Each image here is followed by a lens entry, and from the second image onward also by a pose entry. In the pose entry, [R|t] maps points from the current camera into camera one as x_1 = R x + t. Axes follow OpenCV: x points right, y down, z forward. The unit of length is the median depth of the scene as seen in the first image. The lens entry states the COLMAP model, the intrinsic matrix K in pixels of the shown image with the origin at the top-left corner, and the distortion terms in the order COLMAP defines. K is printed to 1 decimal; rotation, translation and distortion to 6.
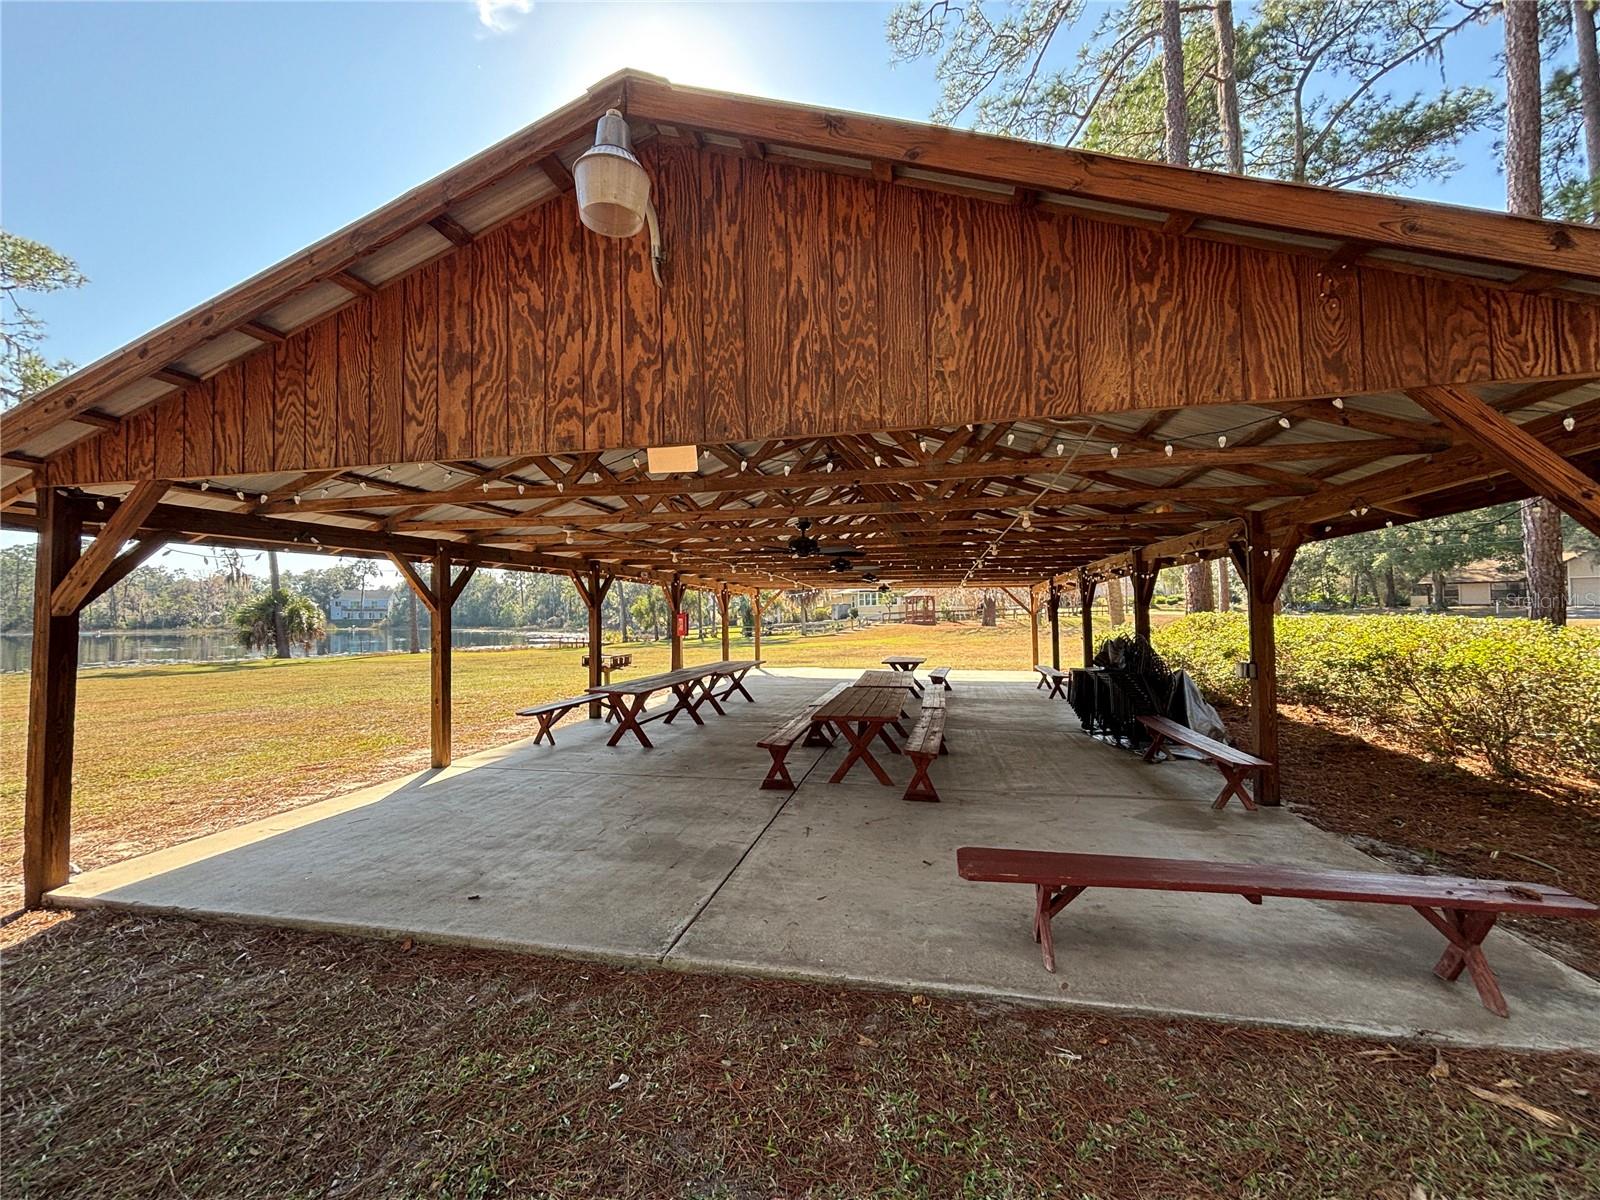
lens RADIAL K [[647.6, 0, 800.0], [0, 647.6, 600.0], [0, 0, 1]] dist [0.002131, -0.000141]
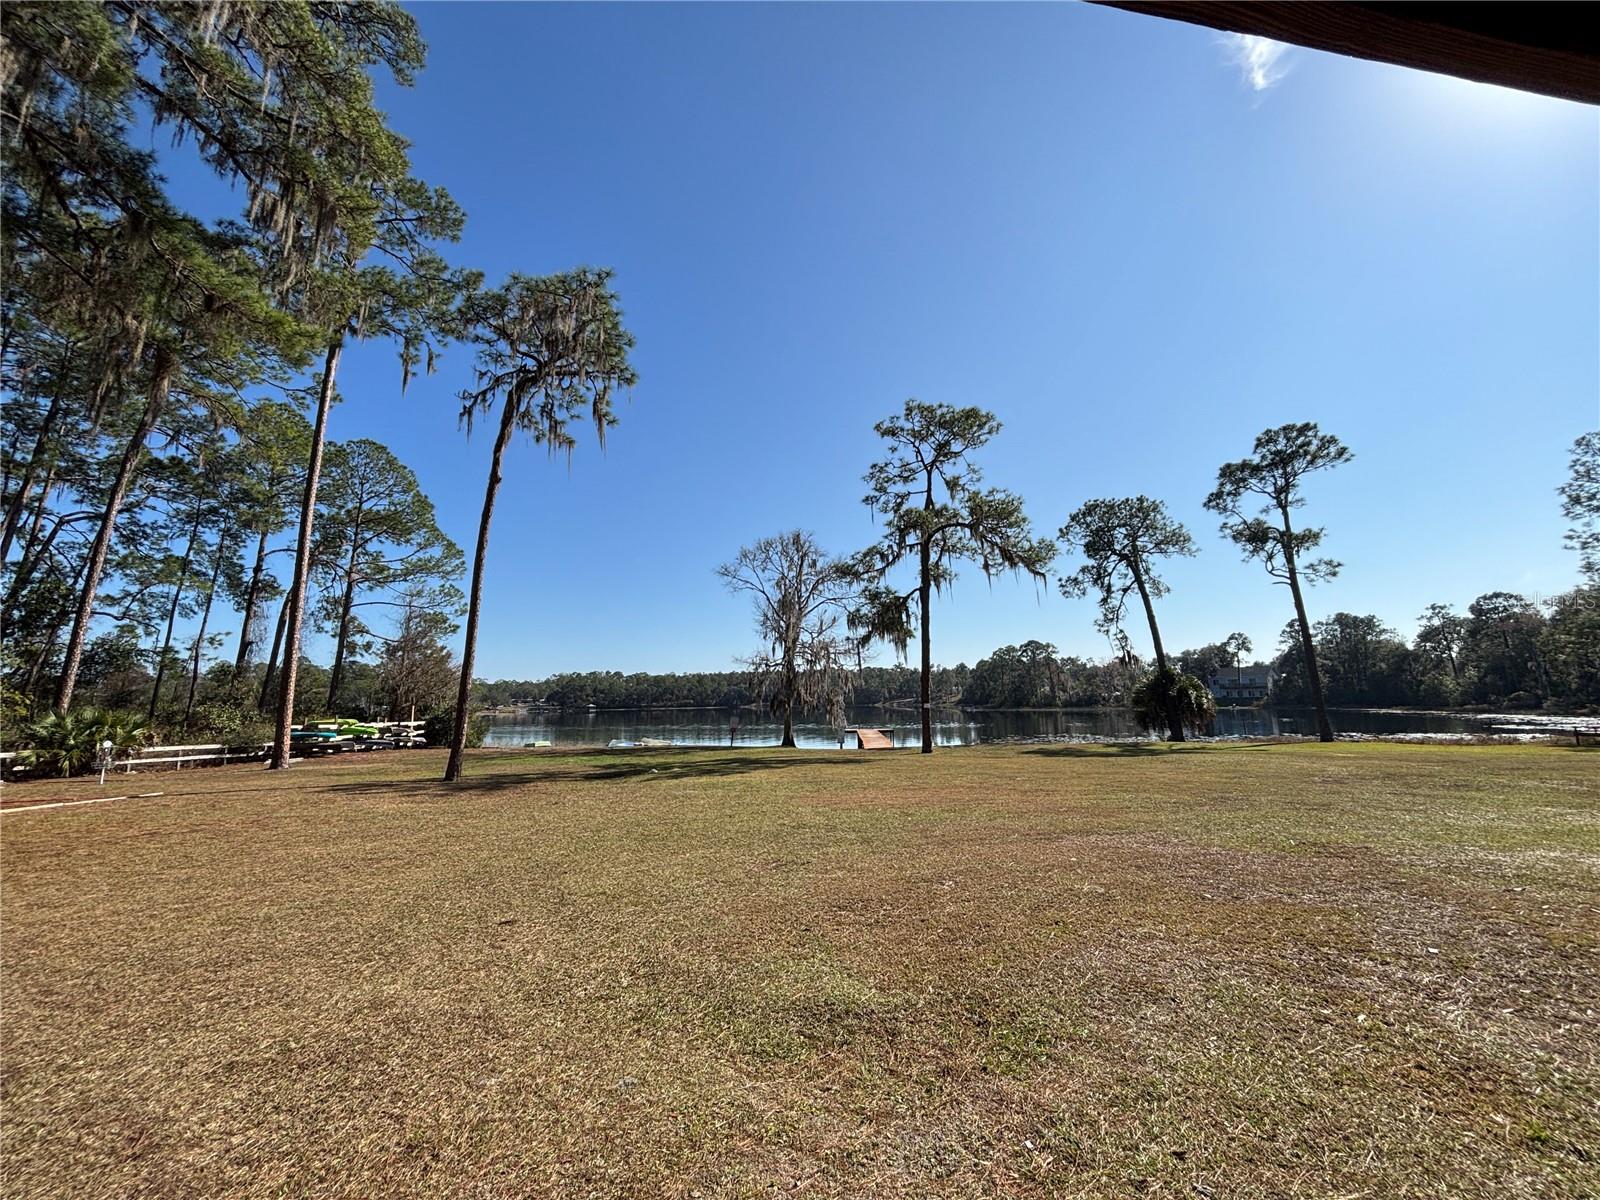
lens RADIAL K [[647.7, 0, 799.3], [0, 647.7, 592.7], [0, 0, 1]] dist [-0.000606, -0.000001]
pose [[0.375982, -0.155850, -0.913427, -0.021865], [0.035761, 0.987461, -0.153761, 0.000336], [0.925937, 0.025146, 0.376841, 0.025542]]
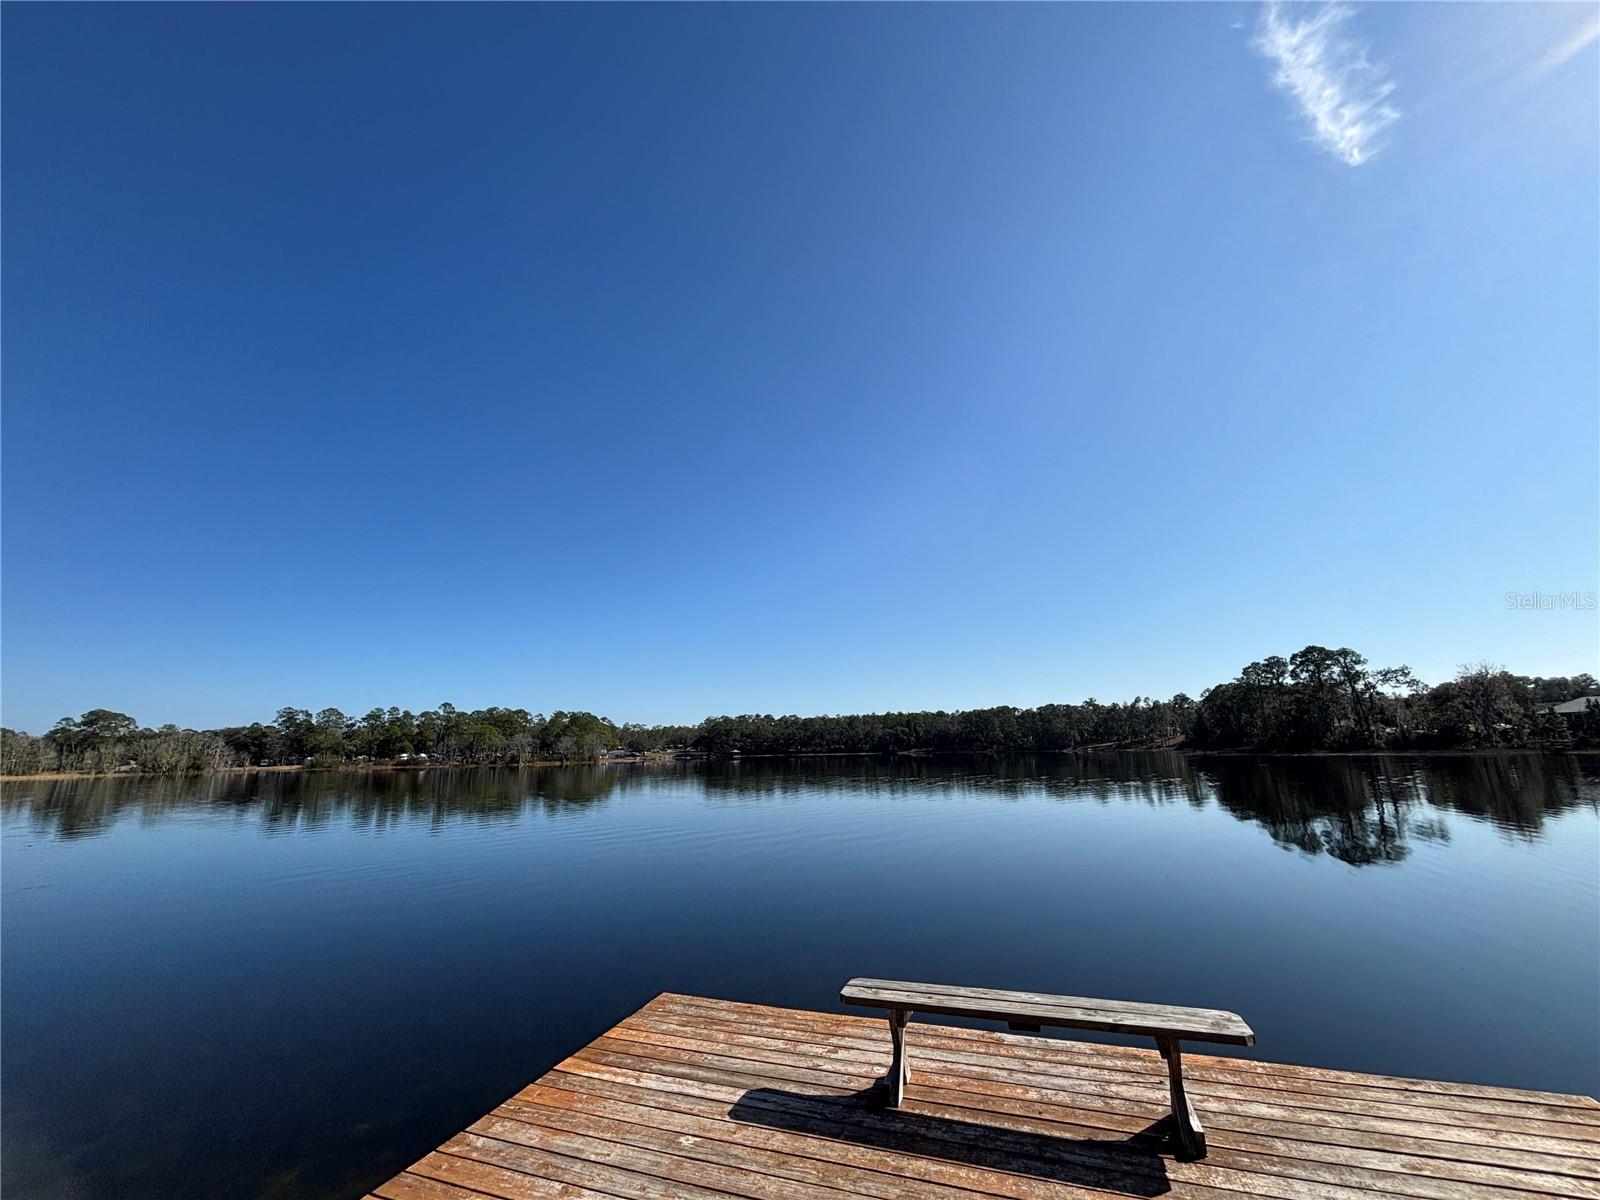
lens RADIAL K [[645.3, 0, 794.1], [0, 645.3, 597.3], [0, 0, 1]] dist [0.002645, 0.000060]
pose [[0.113699, -0.230019, -0.966521, -0.306481], [0.040826, 0.973090, -0.226780, 0.013489], [0.992676, -0.013675, 0.120030, 0.182566]]
